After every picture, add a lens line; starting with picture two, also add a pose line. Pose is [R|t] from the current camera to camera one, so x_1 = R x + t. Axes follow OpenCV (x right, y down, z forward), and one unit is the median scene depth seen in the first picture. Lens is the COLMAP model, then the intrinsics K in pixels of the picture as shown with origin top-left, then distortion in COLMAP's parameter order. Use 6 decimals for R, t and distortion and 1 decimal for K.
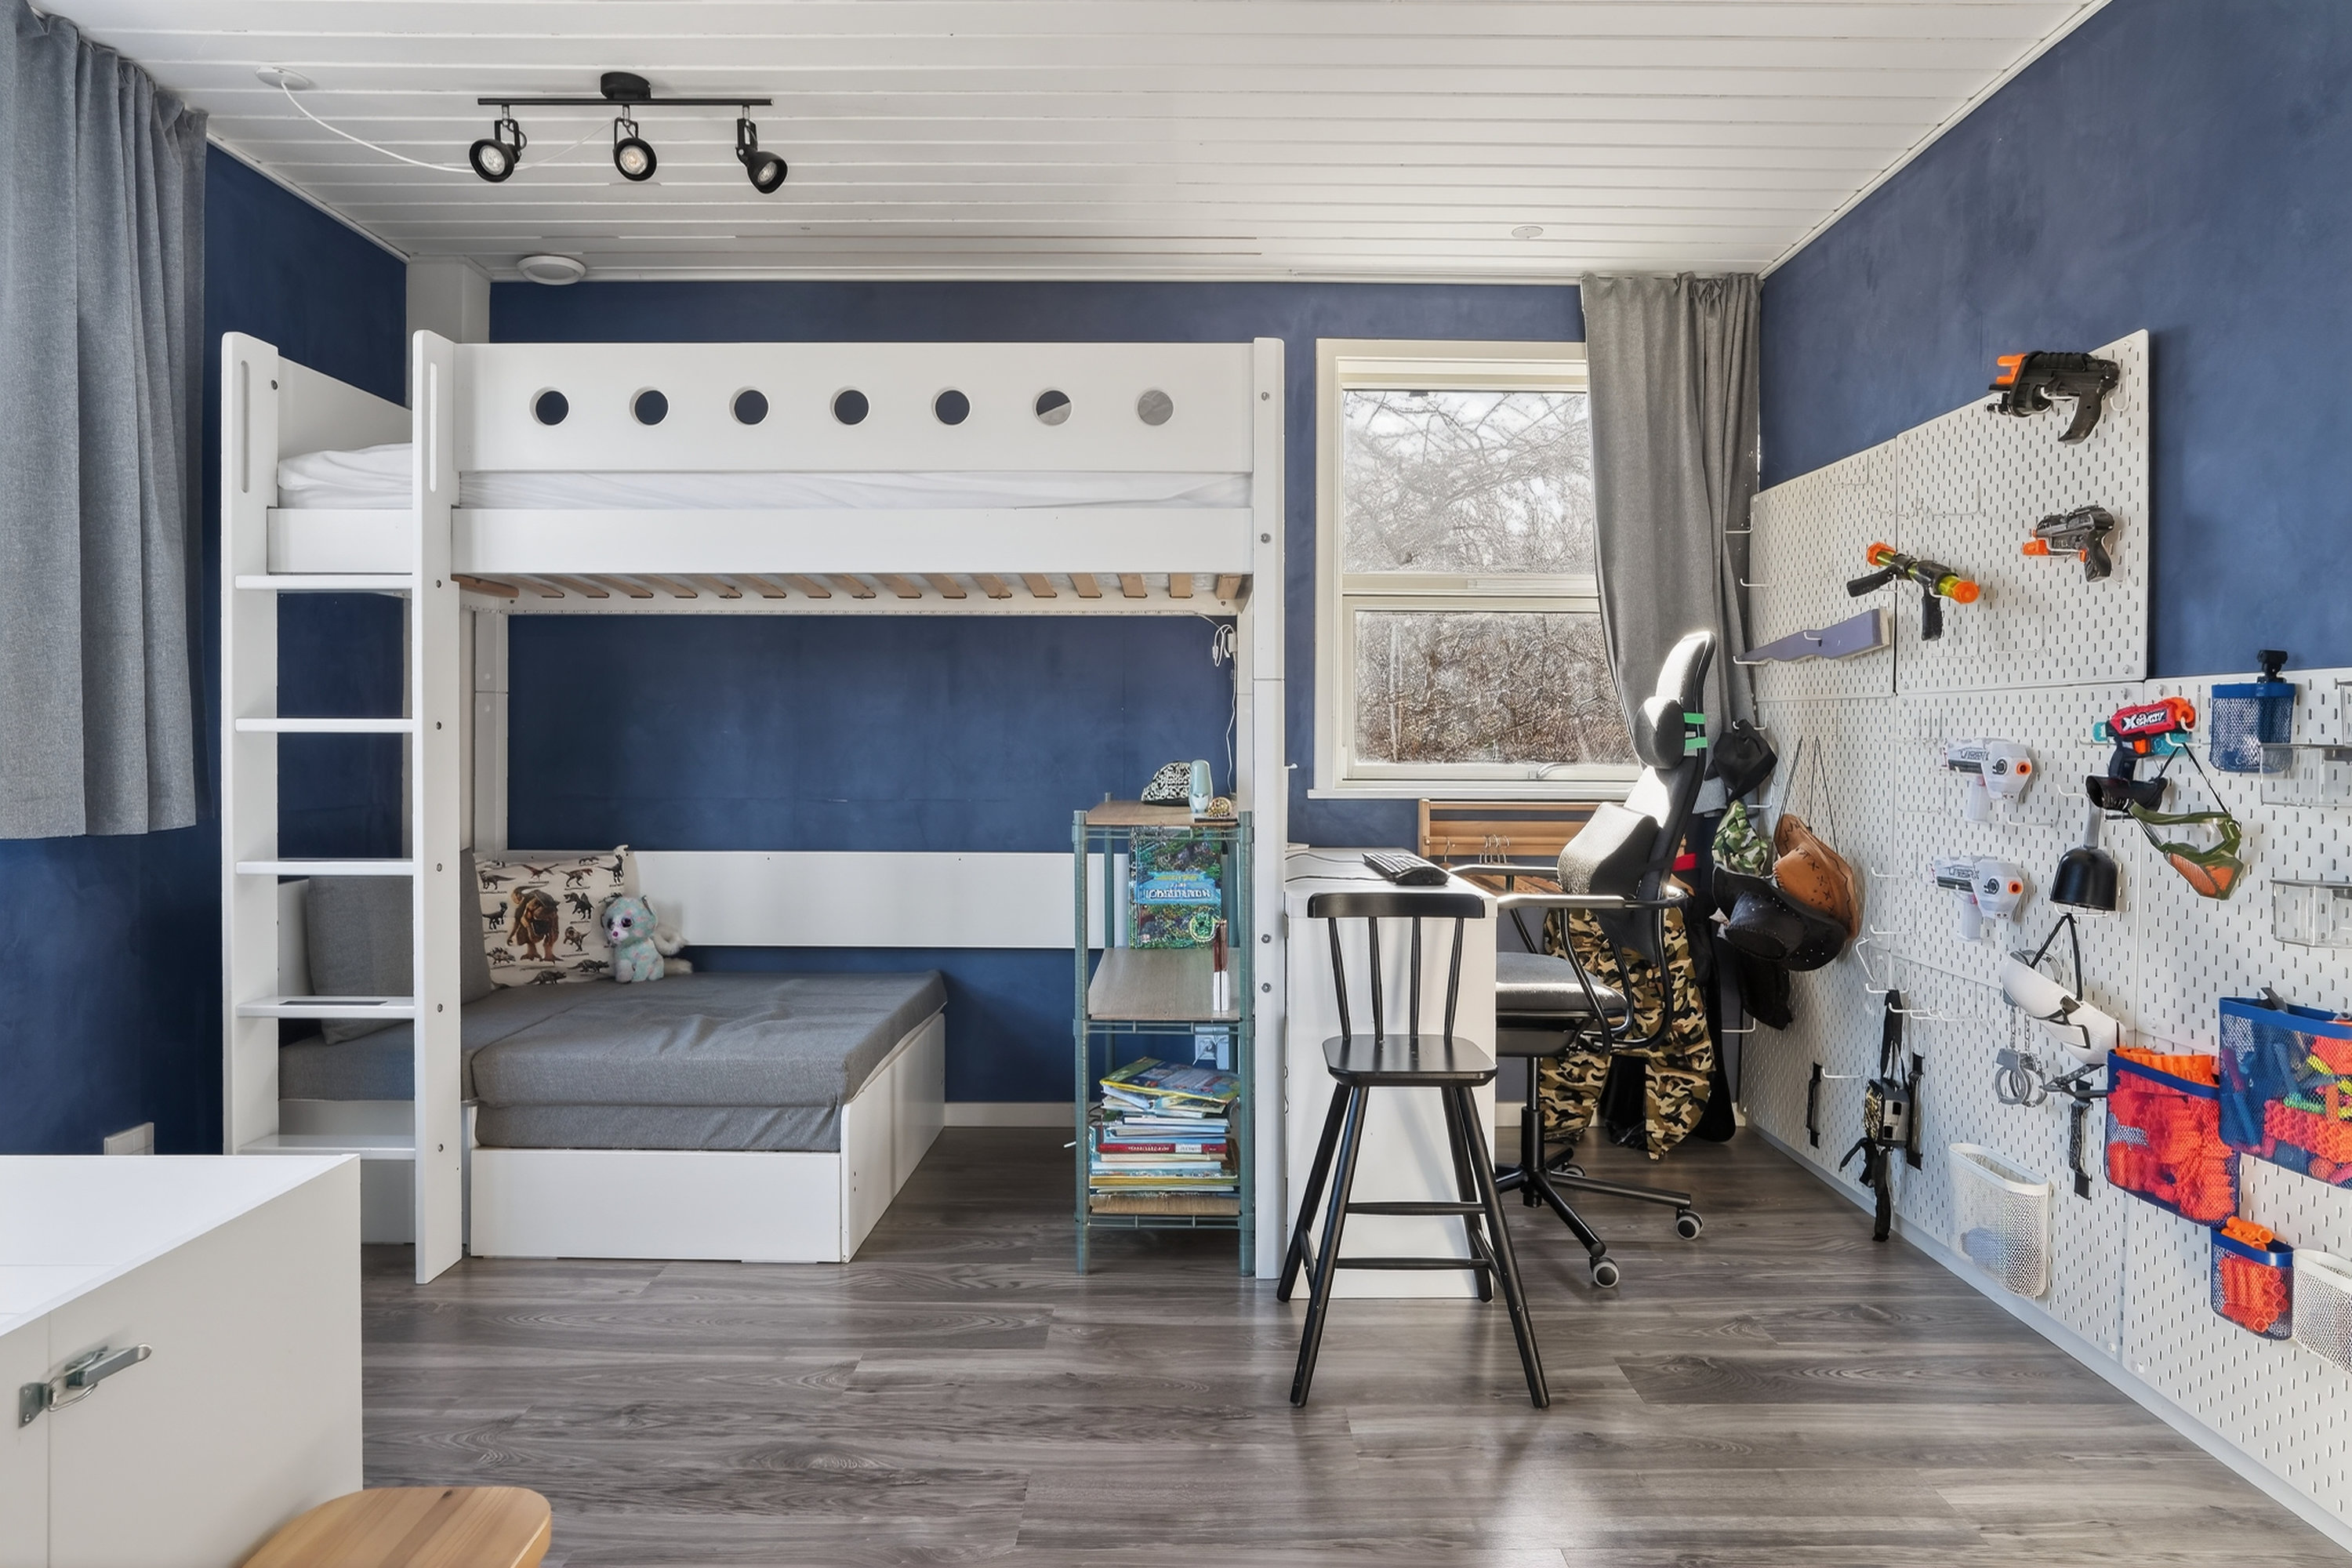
lens RADIAL K [[1359.6, 0, 1186.4], [0, 1359.6, 769.9], [0, 0, 1]] dist [-0.013909, 0.015041]
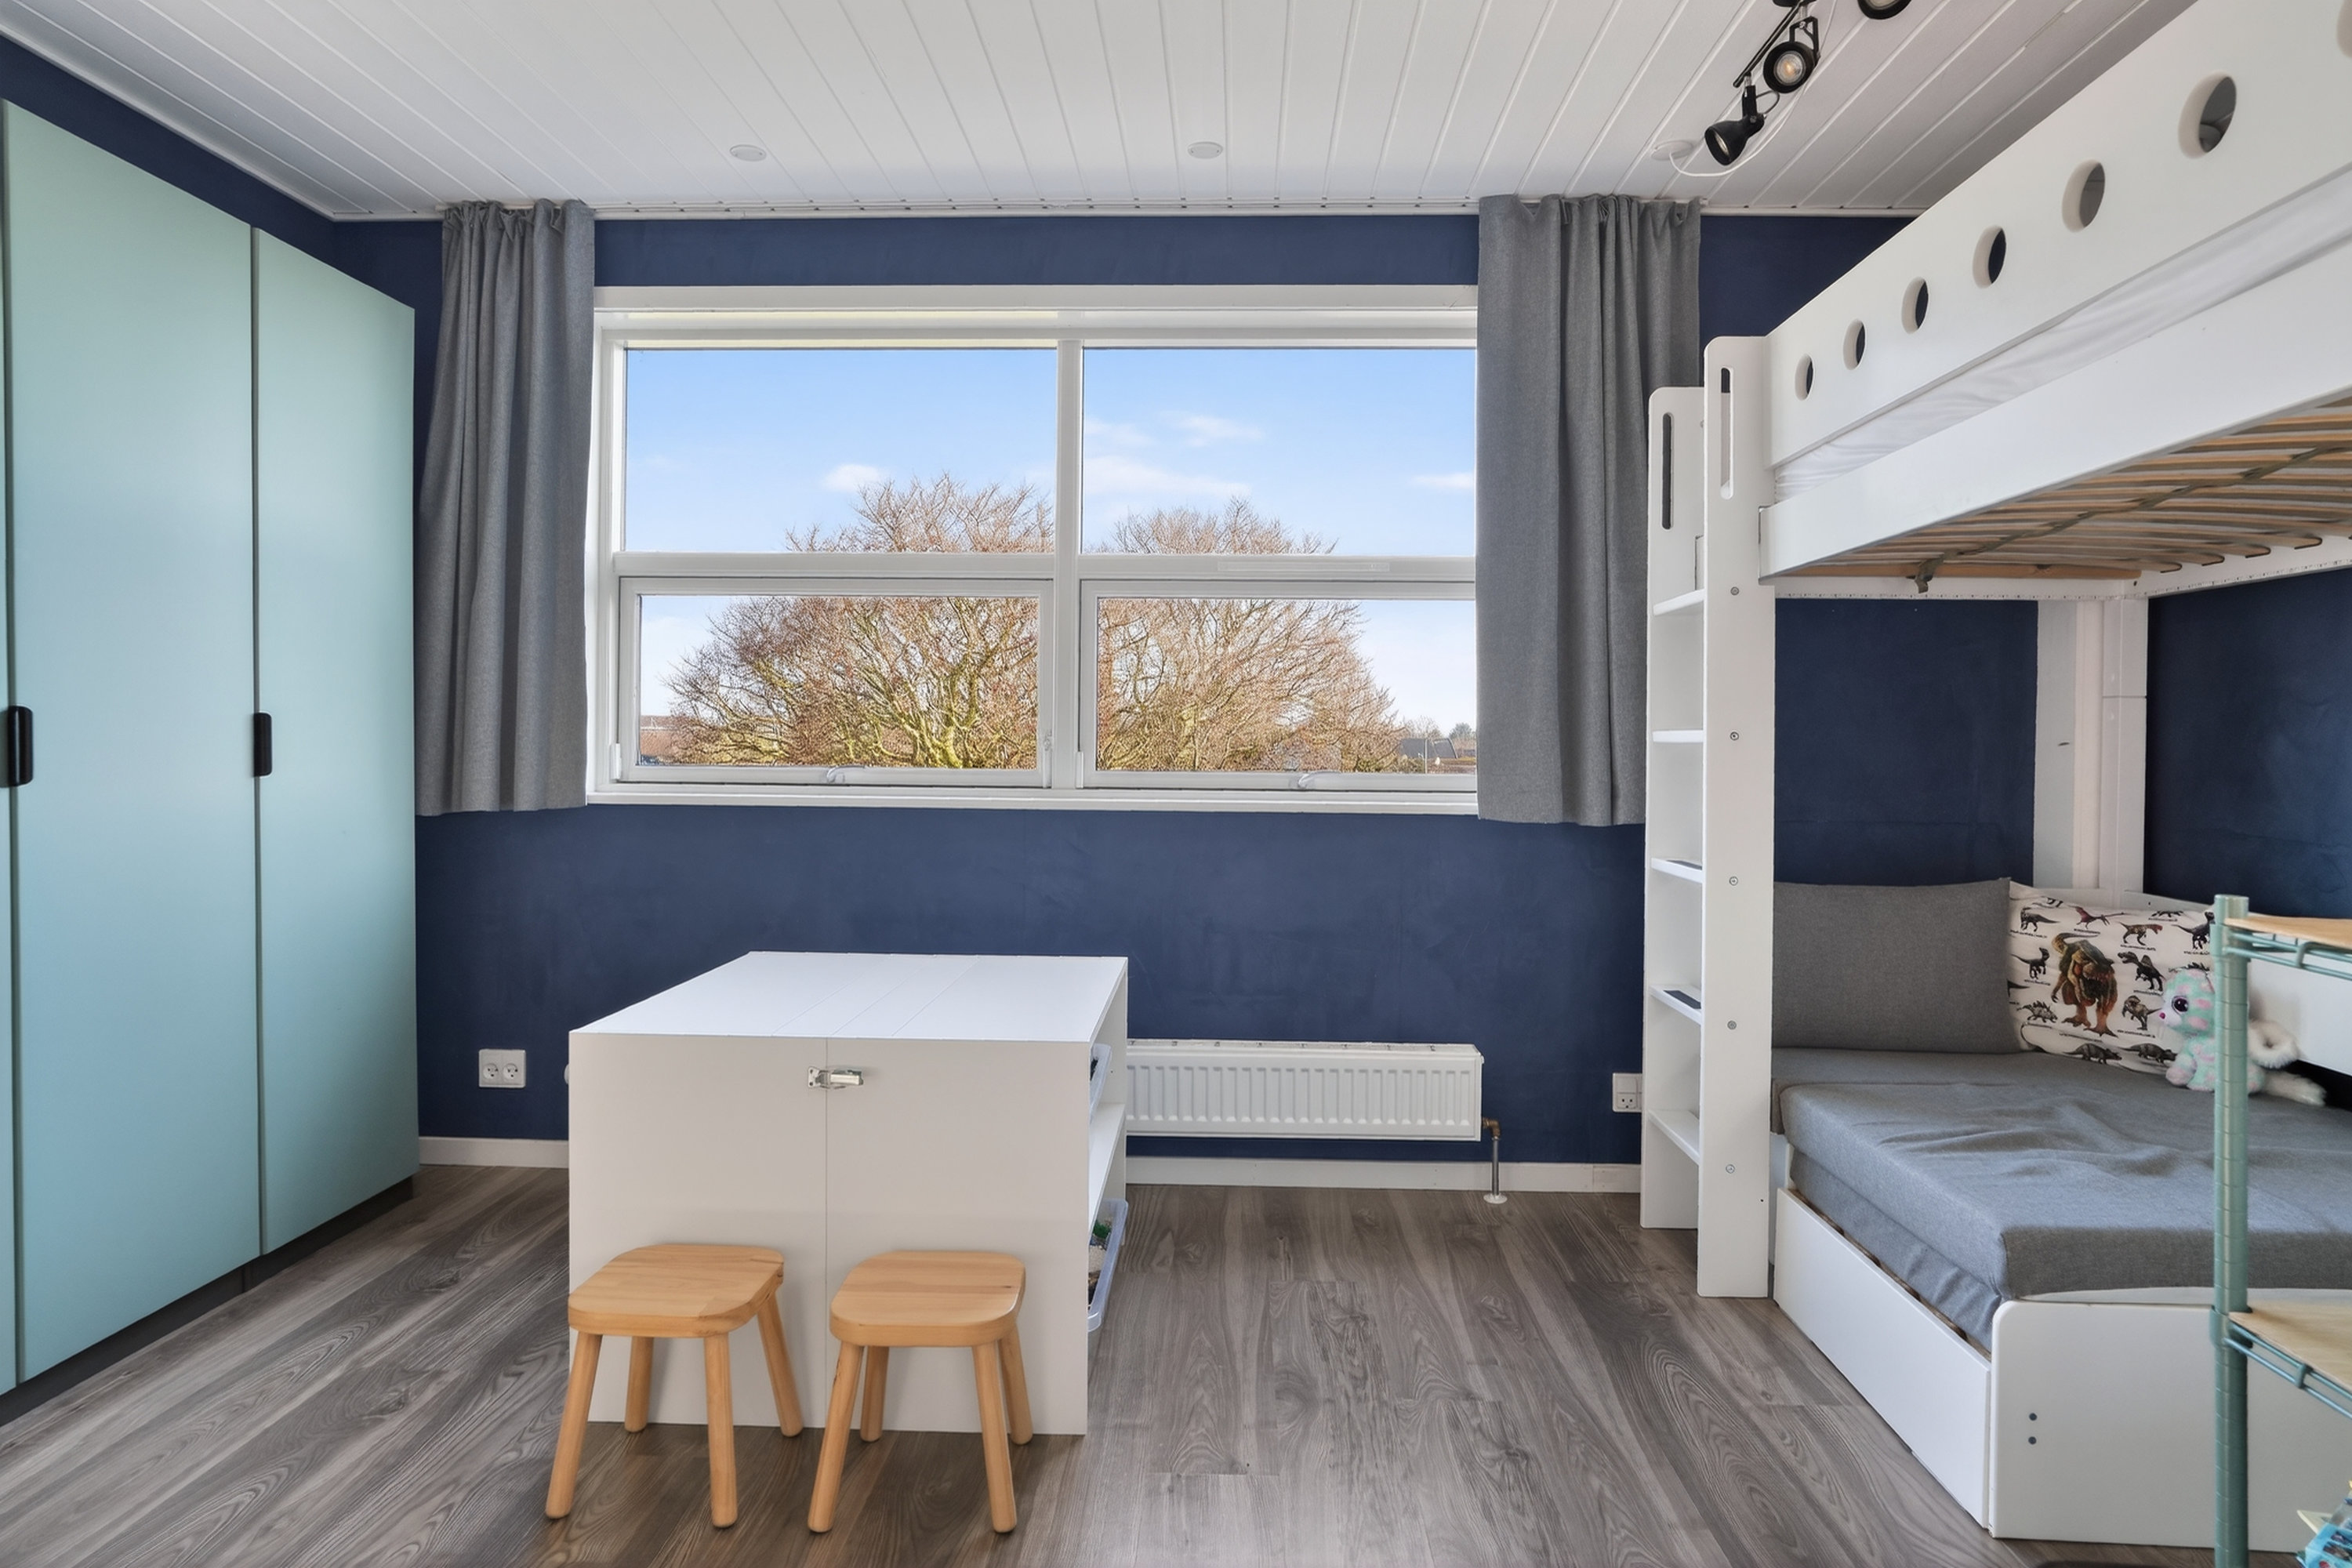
lens RADIAL K [[1359.6, 0, 1189.1], [0, 1359.6, 764.4], [0, 0, 1]] dist [-0.013909, 0.015041]
pose [[-0.030168, 0.012889, -0.999462, 0.337712], [-0.031455, 0.999409, 0.013838, -0.010128], [0.999050, 0.031856, -0.029745, 0.490076]]
